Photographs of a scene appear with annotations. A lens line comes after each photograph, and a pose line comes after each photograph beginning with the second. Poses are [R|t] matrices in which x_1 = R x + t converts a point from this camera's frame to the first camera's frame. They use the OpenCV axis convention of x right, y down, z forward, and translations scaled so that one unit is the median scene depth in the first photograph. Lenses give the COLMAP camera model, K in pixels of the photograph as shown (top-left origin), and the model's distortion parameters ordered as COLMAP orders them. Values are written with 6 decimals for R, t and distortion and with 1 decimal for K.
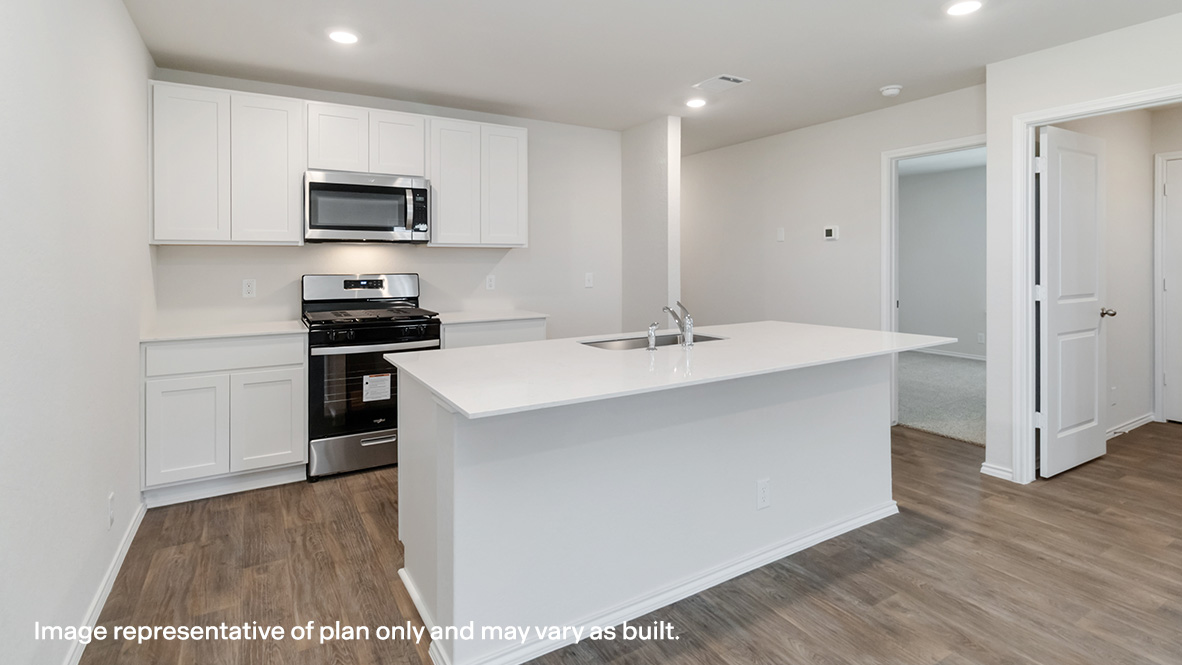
lens RADIAL K [[562.2, 0, 597.1], [0, 562.2, 264.2], [0, 0, 1]] dist [-0.001587, -0.000246]
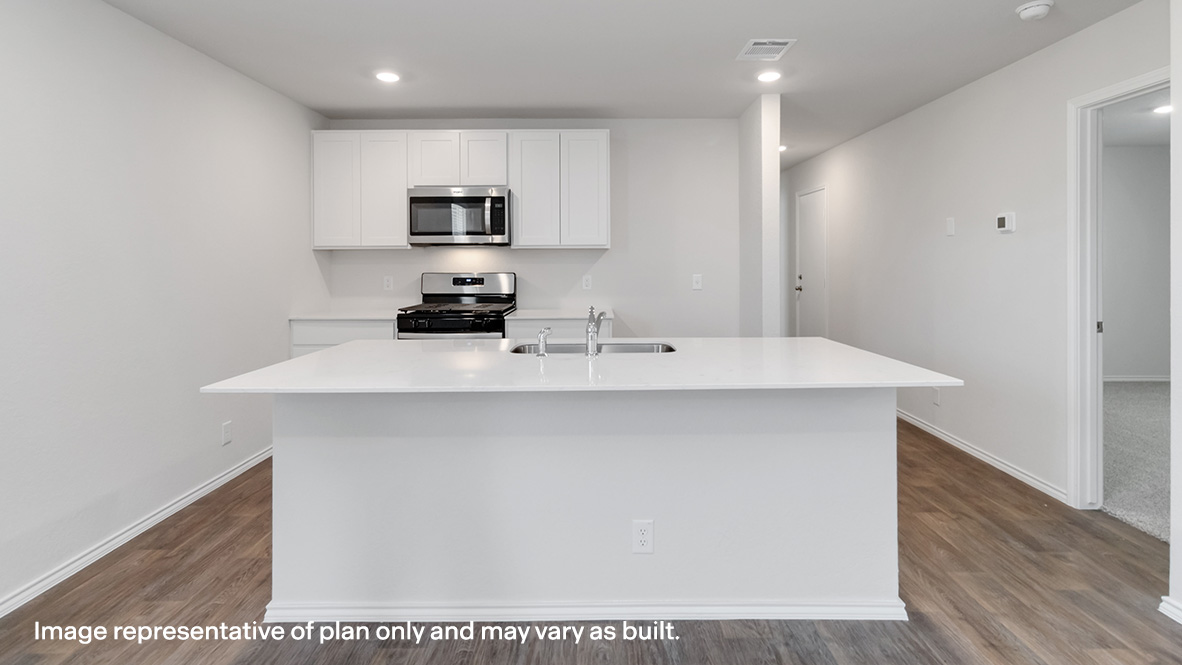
lens RADIAL K [[562.2, 0, 597.1], [0, 562.2, 264.2], [0, 0, 1]] dist [-0.001587, -0.000246]
pose [[0.855814, 0.003120, -0.517275, 0.441826], [-0.002505, 0.999995, 0.001887, -0.003348], [0.517278, -0.000319, 0.855817, 0.154801]]
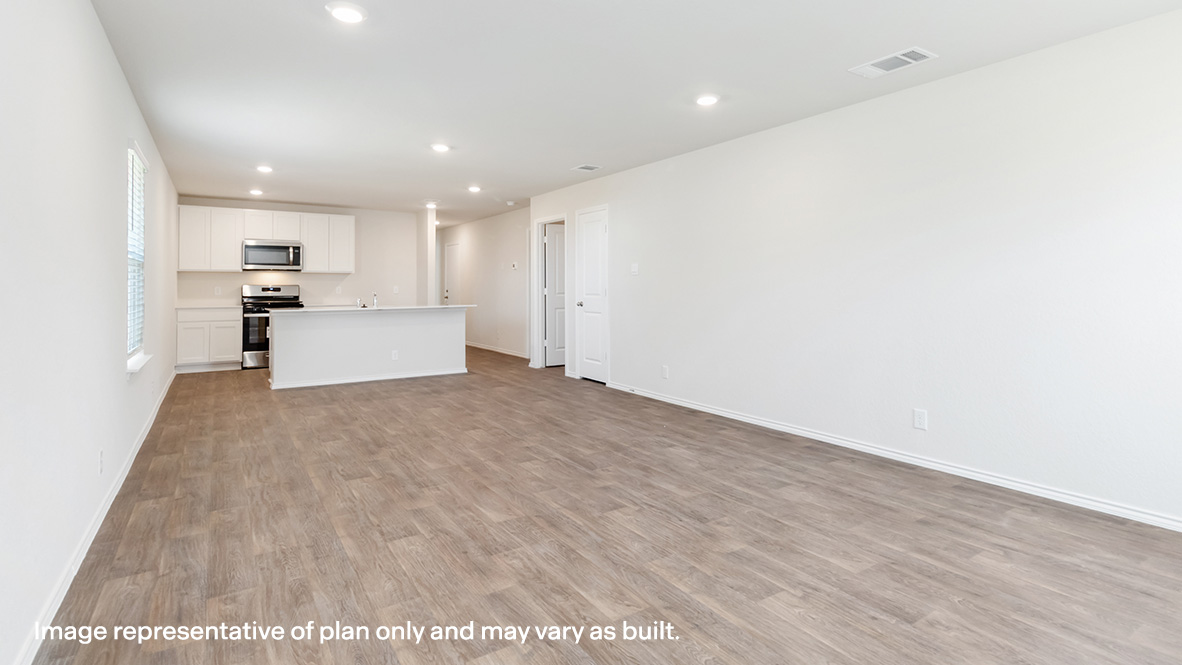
lens RADIAL K [[573.3, 0, 597.6], [0, 573.3, 285.2], [0, 0, 1]] dist [-0.002090, 0.000221]
pose [[0.999157, 0.001439, 0.041016, 0.811734], [-0.000898, 0.999912, -0.013216, 0.049802], [-0.041031, 0.013168, 0.999071, -1.363026]]
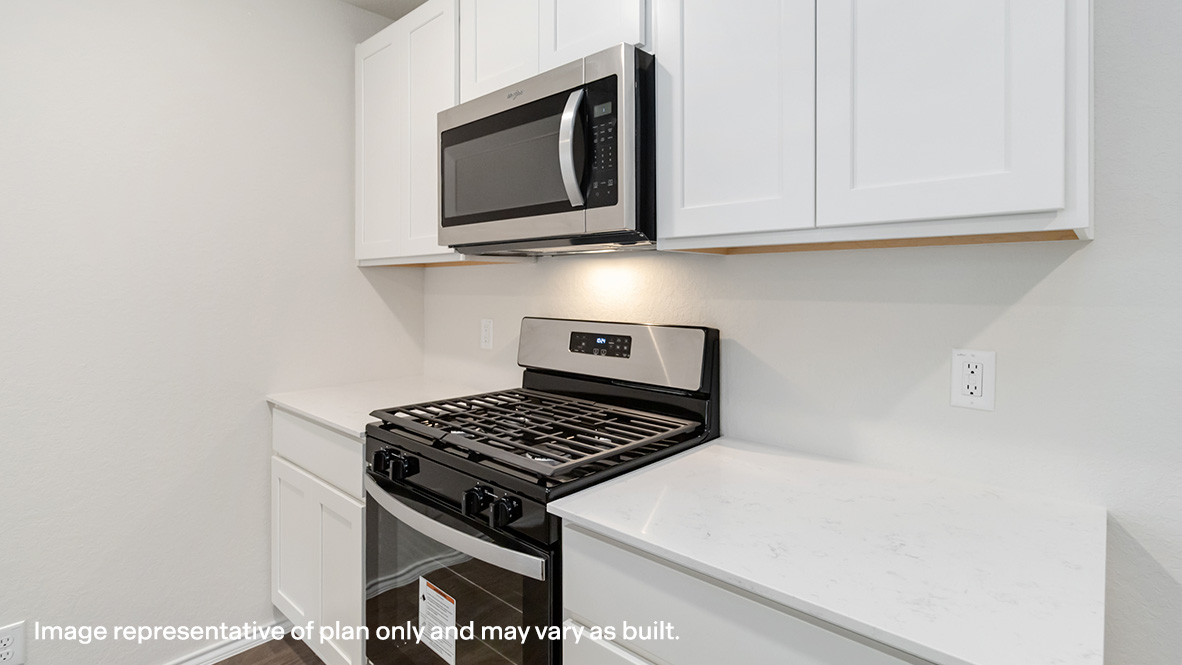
lens RADIAL K [[573.3, 0, 597.6], [0, 573.3, 285.2], [0, 0, 1]] dist [-0.002090, 0.000221]
pose [[0.288885, -0.000209, -0.957364, 0.015496], [-0.009486, 0.999950, -0.003081, -0.009820], [0.957317, 0.009971, 0.288869, 0.930598]]
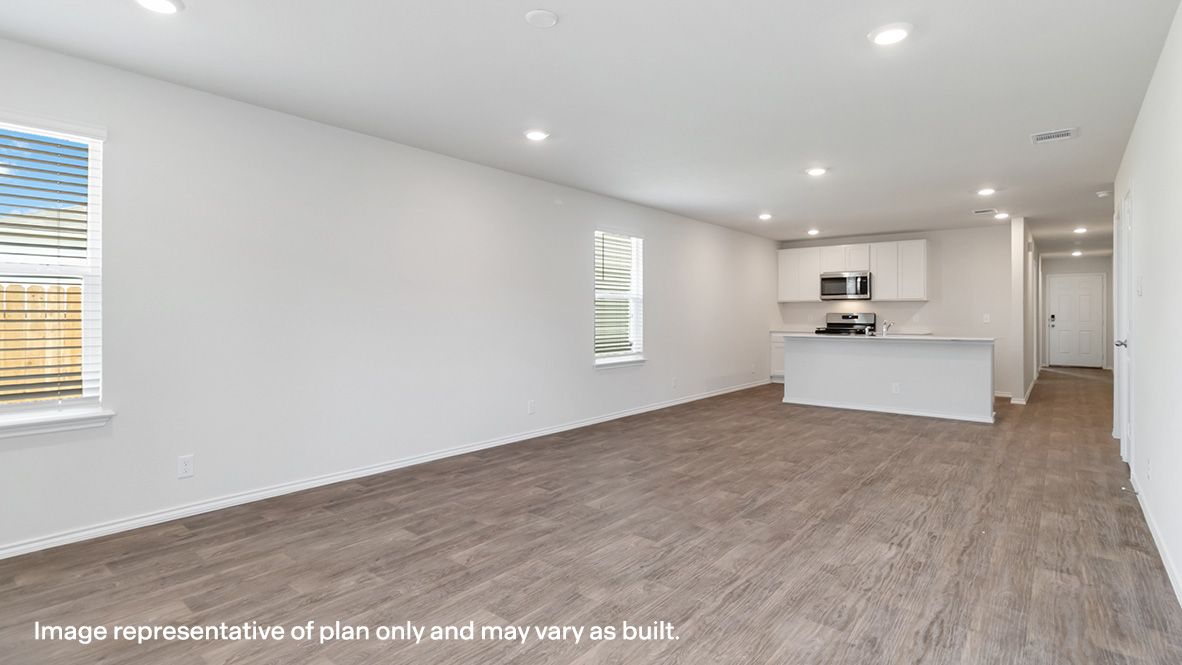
lens RADIAL K [[575.2, 0, 593.8], [0, 575.2, 312.8], [0, 0, 1]] dist [0.000896, 0.000335]
pose [[0.332831, 0.000758, -0.942986, 1.624117], [-0.012478, 0.999916, -0.003600, 0.041481], [0.942904, 0.012964, 0.332812, -0.888292]]
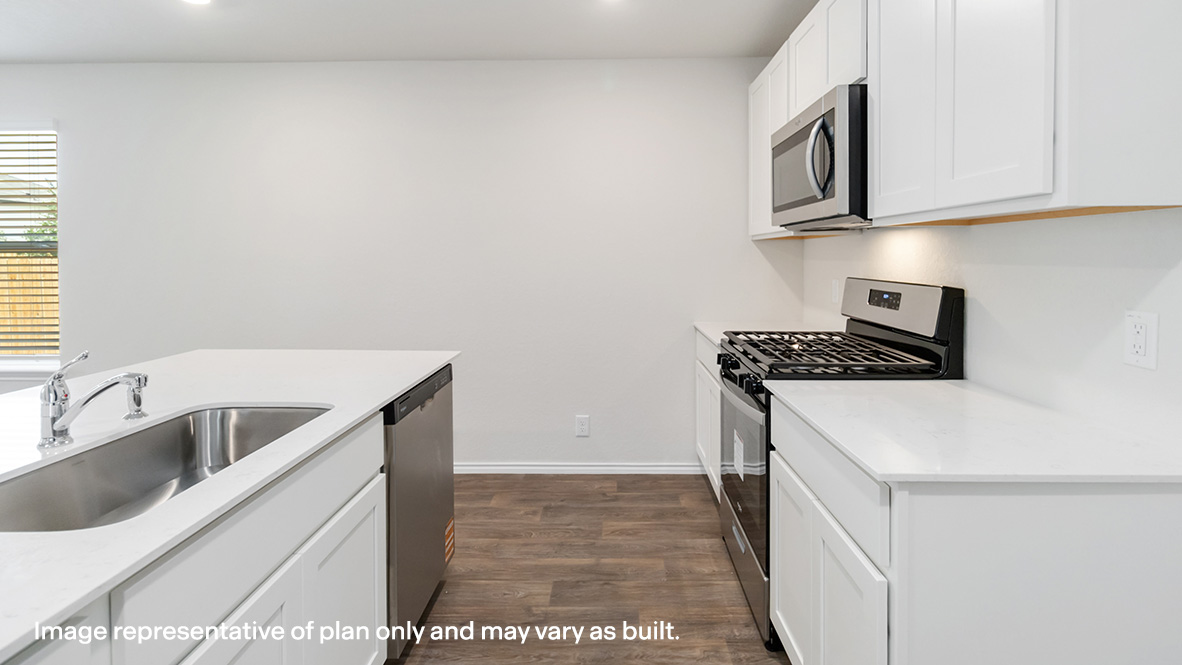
lens RADIAL K [[565.5, 0, 601.3], [0, 565.5, 272.5], [0, 0, 1]] dist [0.000197, 0.000563]
pose [[-0.521459, 0.031917, -0.852679, 0.221921], [0.000406, 0.999309, 0.037157, -0.012200], [0.853276, 0.019030, -0.521112, 1.127866]]
